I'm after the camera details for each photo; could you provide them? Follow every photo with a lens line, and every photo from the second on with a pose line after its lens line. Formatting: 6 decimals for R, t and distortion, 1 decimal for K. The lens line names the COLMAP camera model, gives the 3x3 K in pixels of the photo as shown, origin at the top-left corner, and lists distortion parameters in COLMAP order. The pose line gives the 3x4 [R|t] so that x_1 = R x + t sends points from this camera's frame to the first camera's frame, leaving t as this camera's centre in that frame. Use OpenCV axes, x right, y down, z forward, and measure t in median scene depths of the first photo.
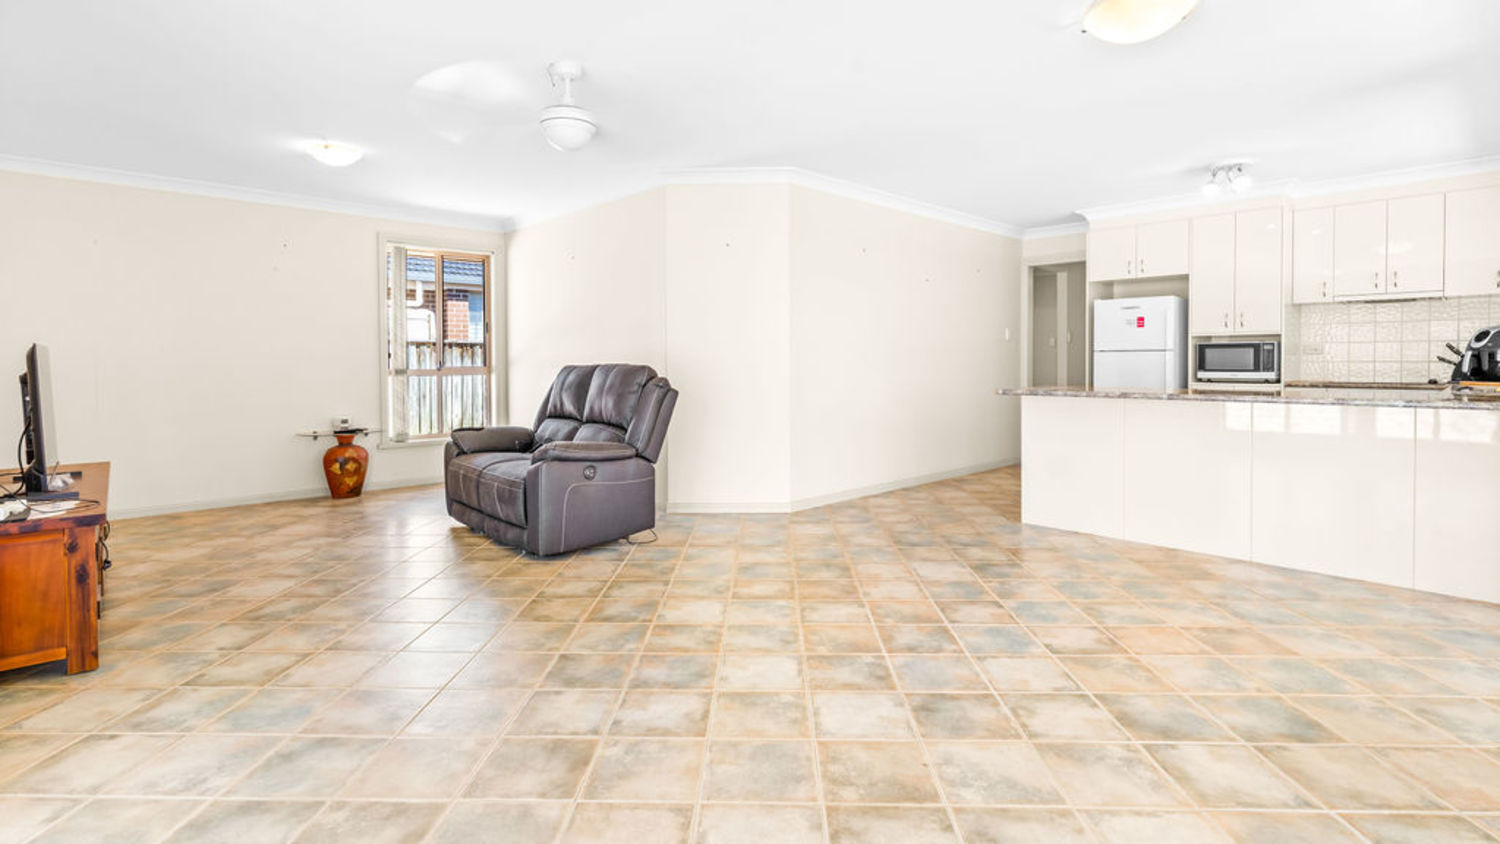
lens RADIAL K [[723.5, 0, 750.5], [0, 723.5, 375.8], [0, 0, 1]] dist [0.002905, 0.000792]
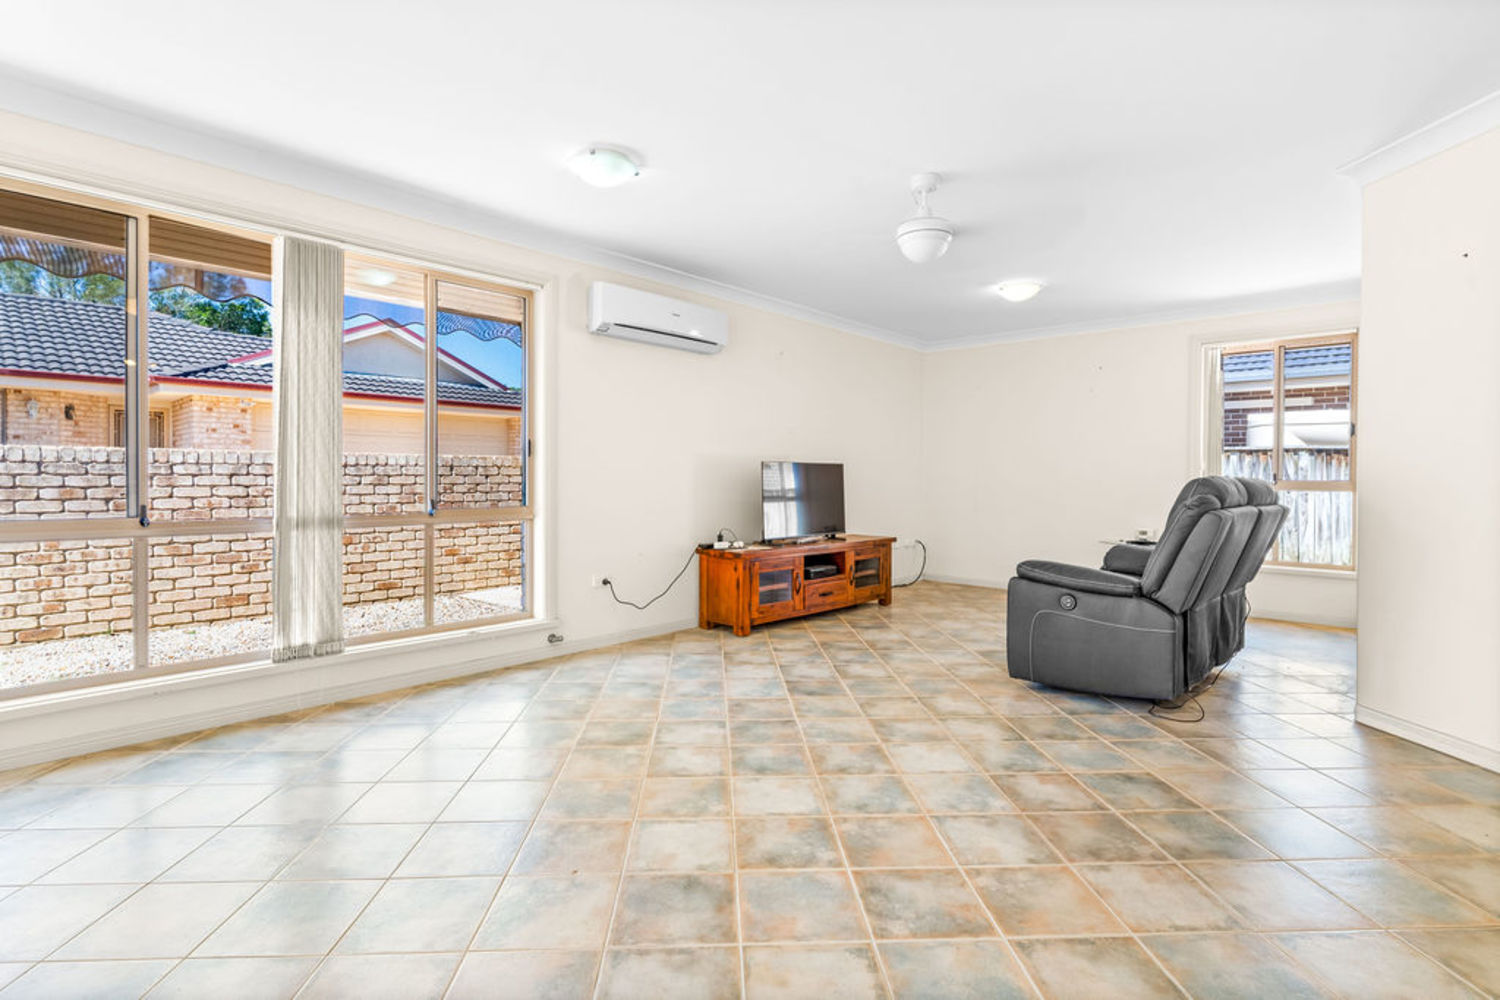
lens RADIAL K [[726.5, 0, 748.0], [0, 726.5, 471.9], [0, 0, 1]] dist [-0.000599, -0.000086]
pose [[0.070975, -0.000585, -0.997478, 0.463903], [-0.025561, 0.999670, -0.002406, -0.006036], [0.997151, 0.025667, 0.070937, 0.426272]]
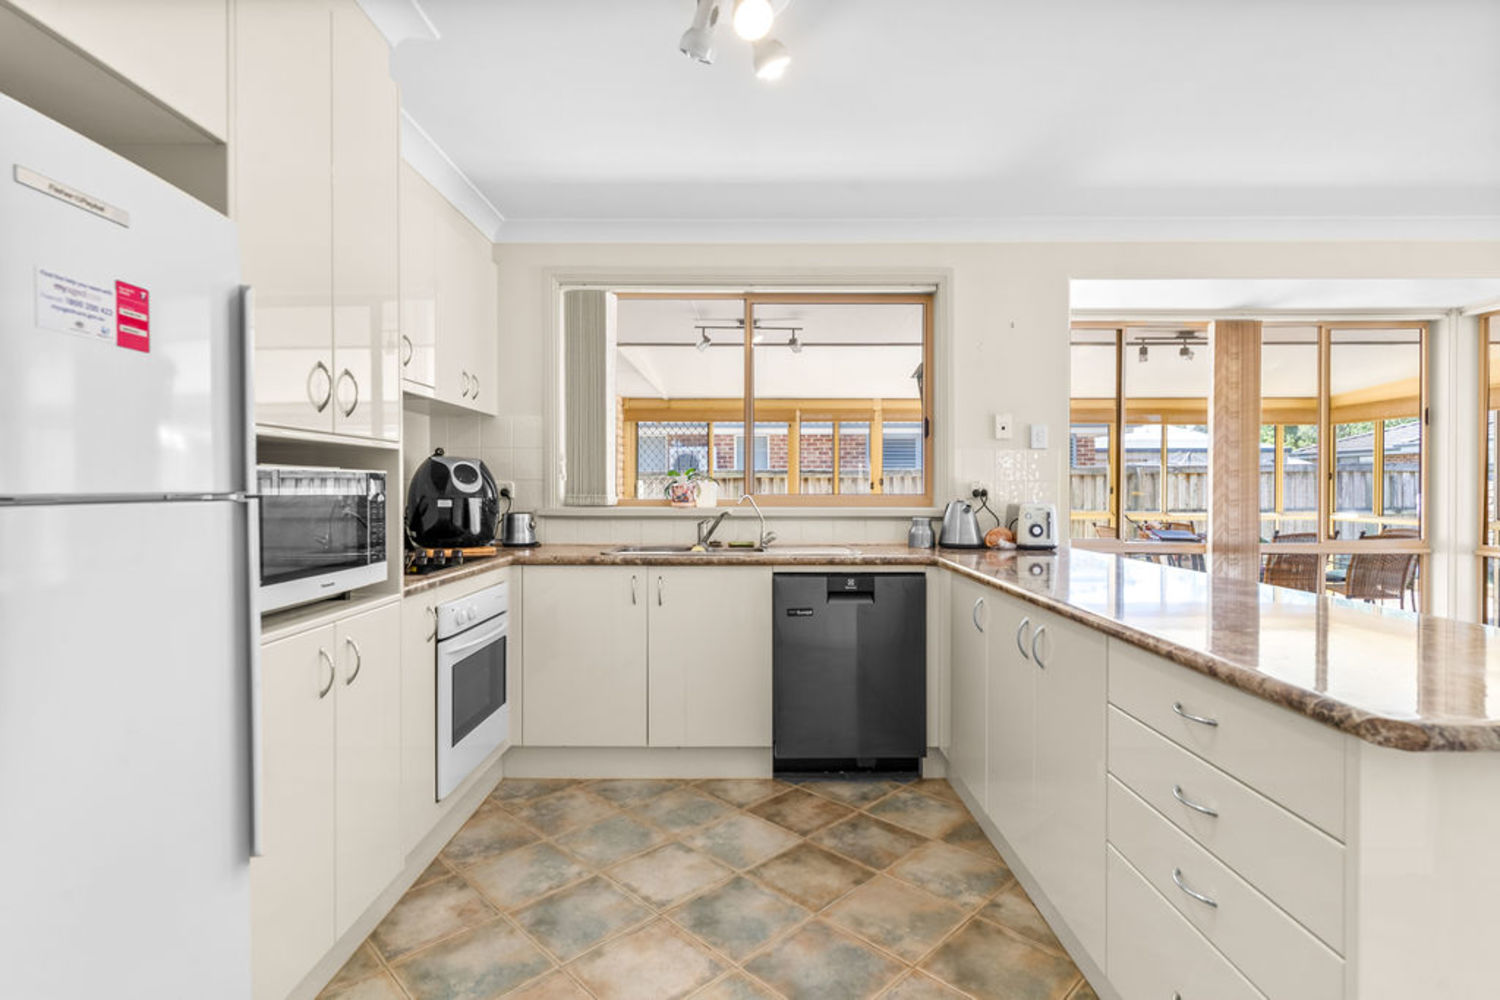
lens RADIAL K [[716.5, 0, 746.2], [0, 716.5, 493.5], [0, 0, 1]] dist [-0.003938, -0.000552]
pose [[-0.717367, -0.001206, 0.696695, 0.392822], [0.018135, 0.999627, 0.020404, -0.042885], [-0.696460, 0.027272, -0.717078, 1.196362]]
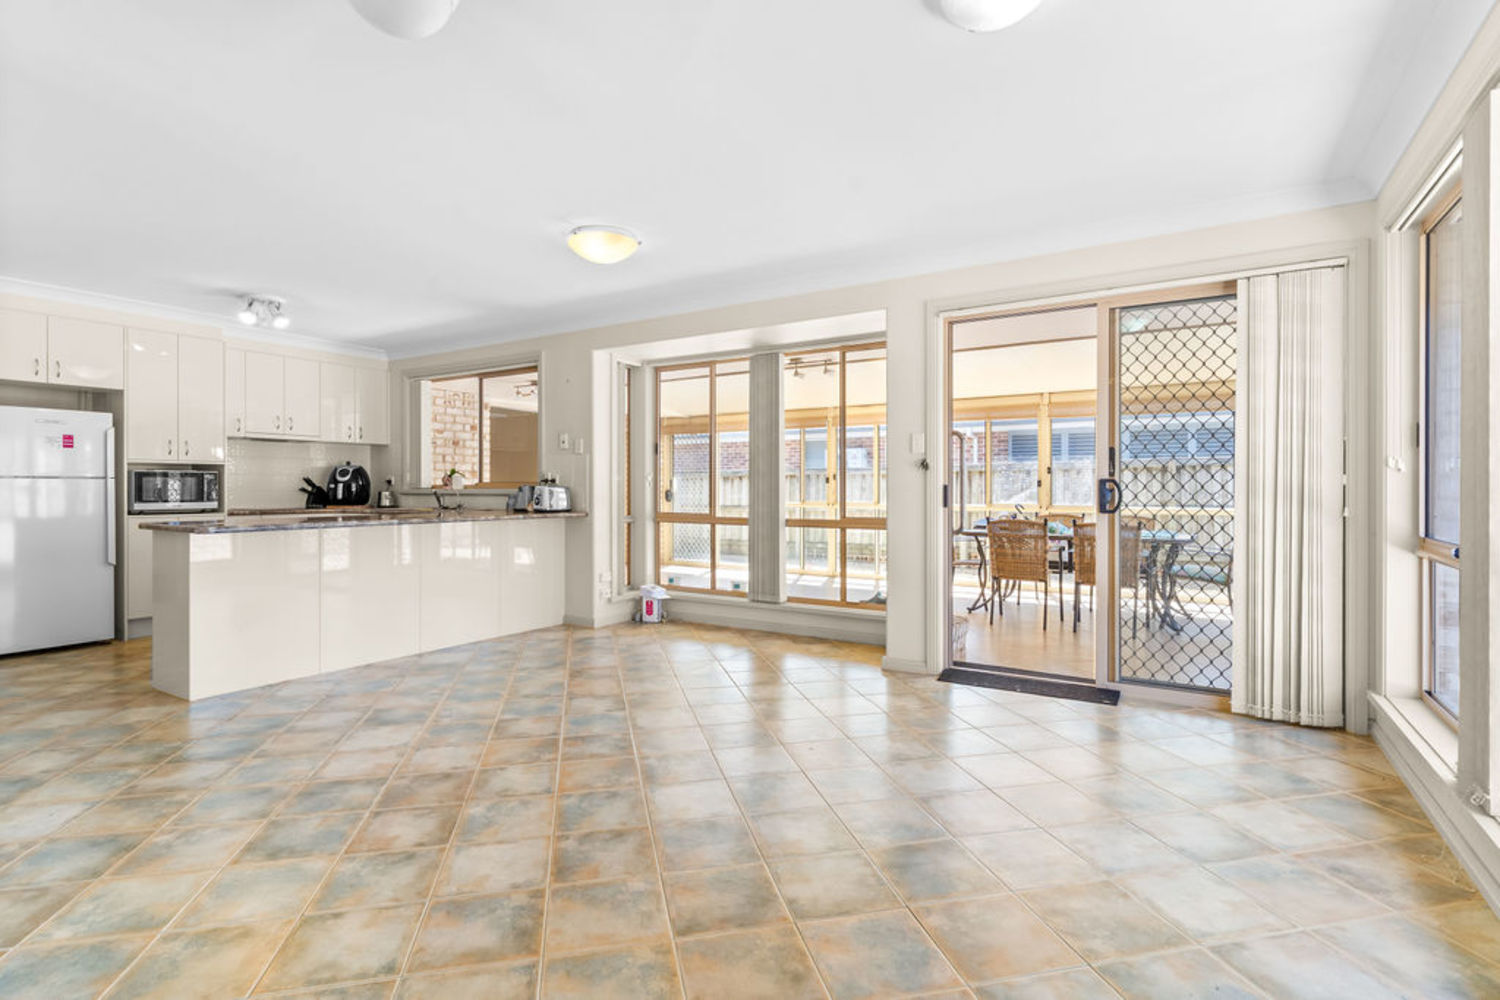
lens RADIAL K [[716.5, 0, 746.2], [0, 716.5, 493.5], [0, 0, 1]] dist [-0.003938, -0.000552]
pose [[-0.242020, -0.002596, 0.970268, -0.460663], [0.021563, 0.999735, 0.008053, -0.009049], [-0.970032, 0.022871, -0.241900, 0.556305]]
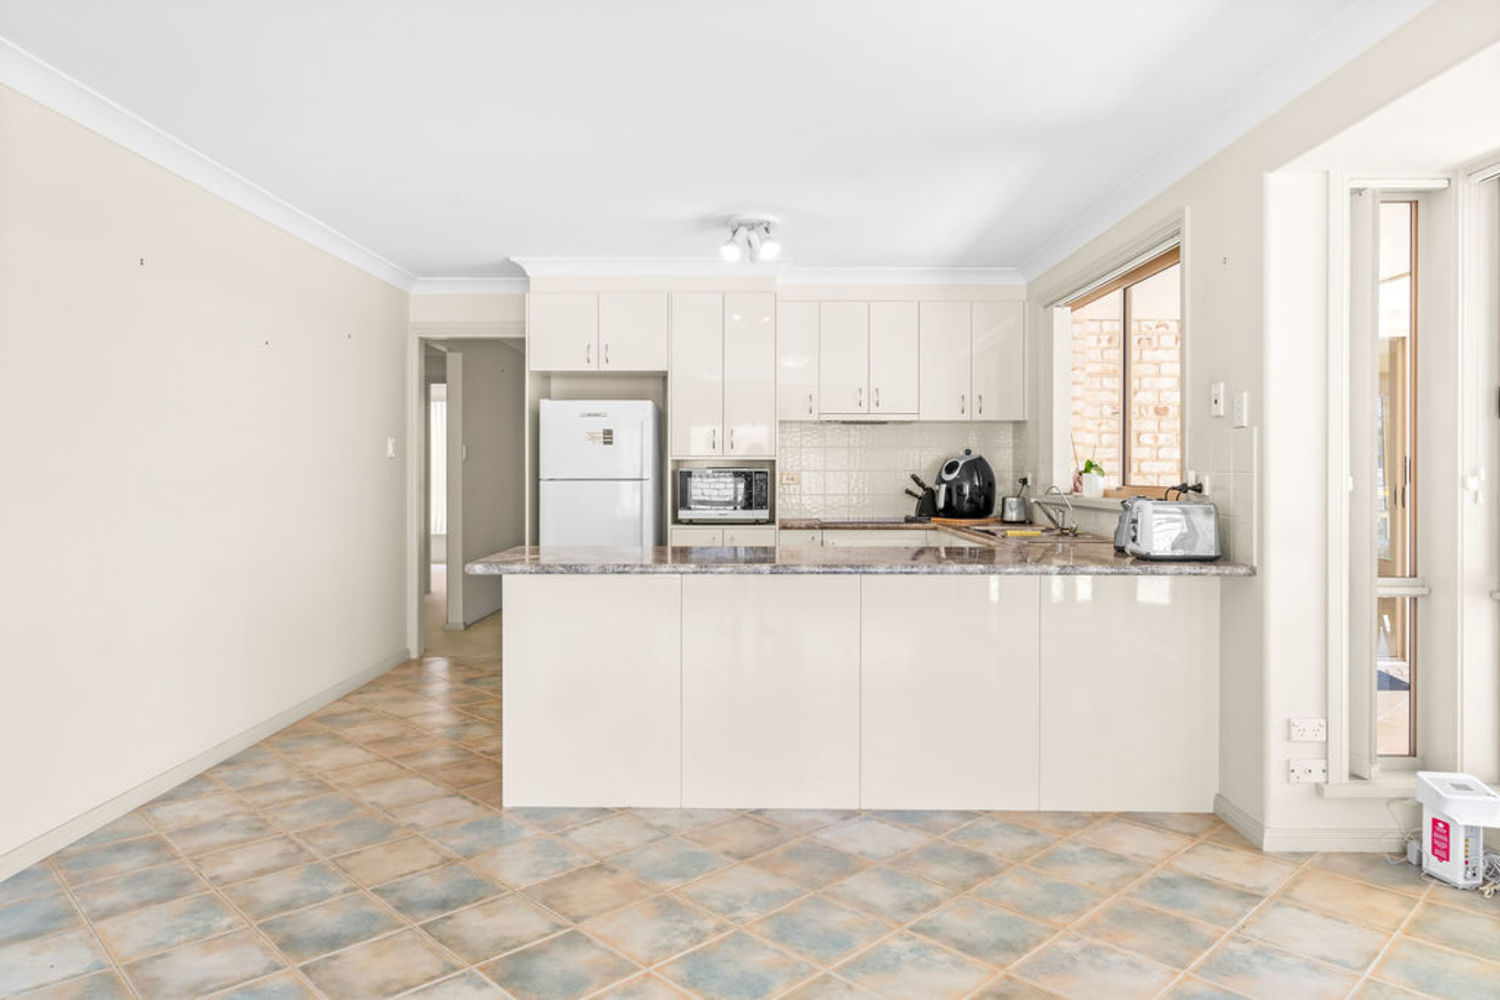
lens RADIAL K [[970.6, 0, 749.2], [0, 970.6, 470.9], [0, 0, 1]] dist [0.003864, 0.000188]
pose [[0.696863, 0.006500, 0.717174, -0.016643], [0.010186, 0.999768, -0.018960, -0.028640], [-0.717132, 0.020518, 0.696636, 0.329781]]
